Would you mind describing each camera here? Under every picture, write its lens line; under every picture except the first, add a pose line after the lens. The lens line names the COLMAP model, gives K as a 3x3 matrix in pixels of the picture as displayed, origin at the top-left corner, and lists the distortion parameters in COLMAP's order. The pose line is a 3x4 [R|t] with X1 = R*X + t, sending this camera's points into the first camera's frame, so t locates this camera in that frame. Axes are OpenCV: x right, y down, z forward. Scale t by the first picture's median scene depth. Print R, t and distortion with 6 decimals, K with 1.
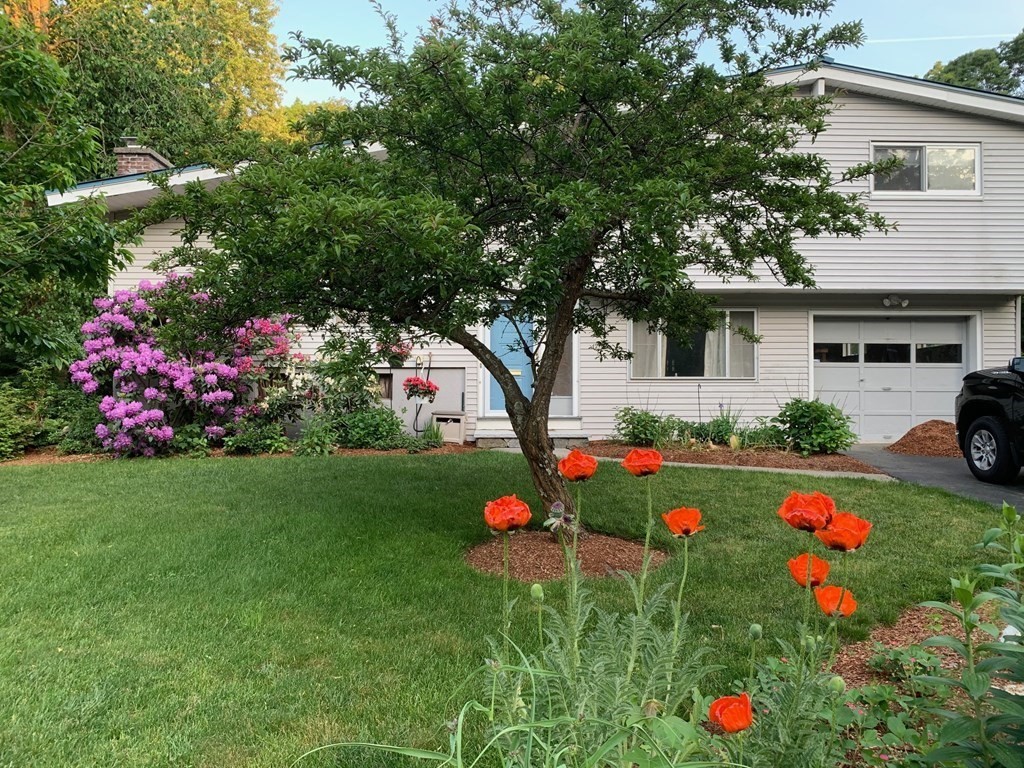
lens RADIAL K [[817.0, 0, 522.2], [0, 817.0, 384.3], [0, 0, 1]] dist [0.038543, -0.010629]
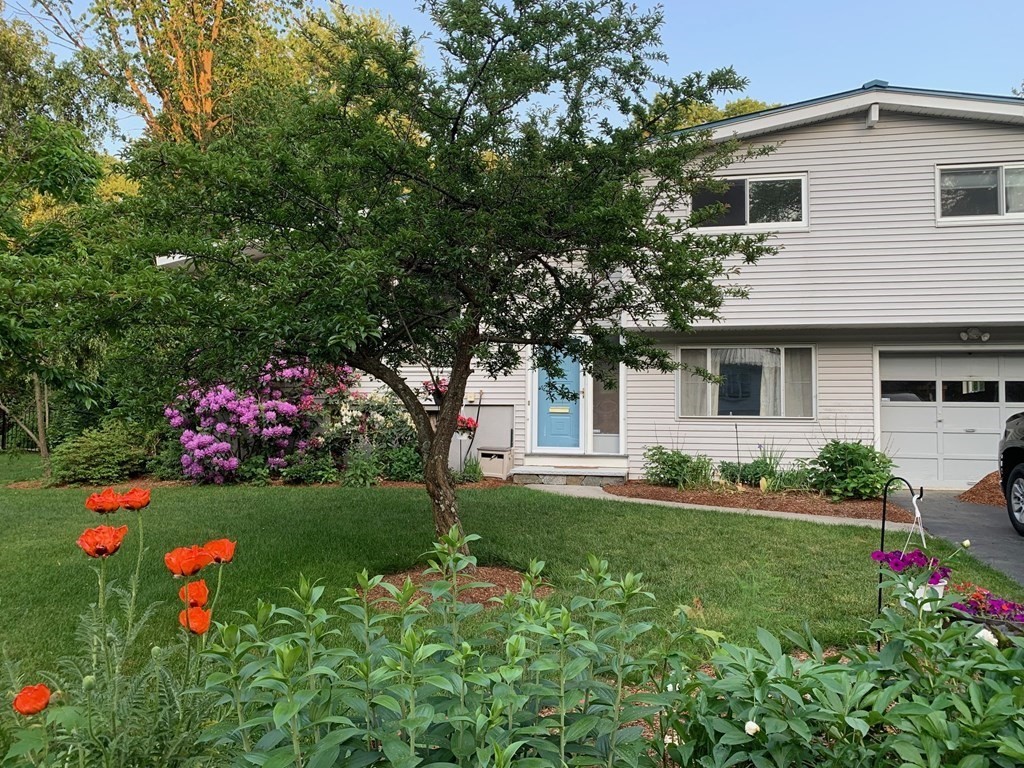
lens RADIAL K [[817.0, 0, 508.2], [0, 817.0, 384.7], [0, 0, 1]] dist [0.038543, -0.010629]
pose [[0.973851, -0.002096, -0.227178, 0.180758], [-0.007381, 0.999138, -0.040856, -0.004823], [0.227067, 0.041465, 0.972996, -0.010312]]
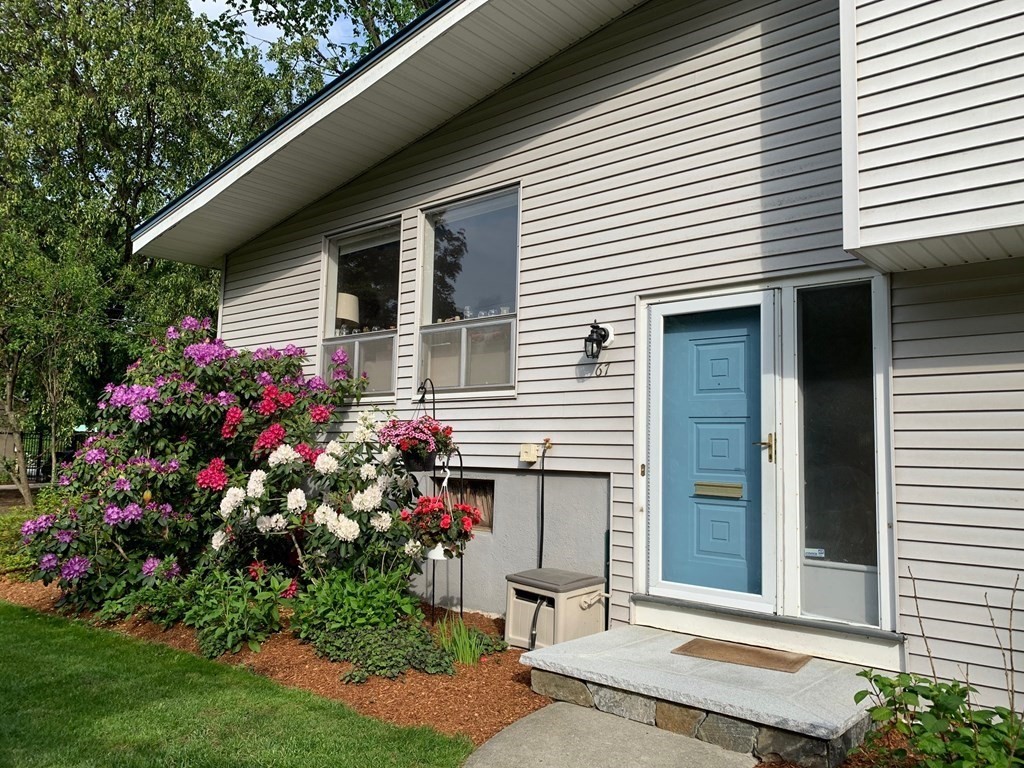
lens RADIAL K [[817.0, 0, 513.6], [0, 817.0, 381.5], [0, 0, 1]] dist [0.038543, -0.010629]
pose [[0.725451, -0.045074, -0.686796, 0.221968], [-0.021021, 0.995937, -0.087567, -0.034570], [0.687953, 0.077962, 0.721556, 0.738414]]
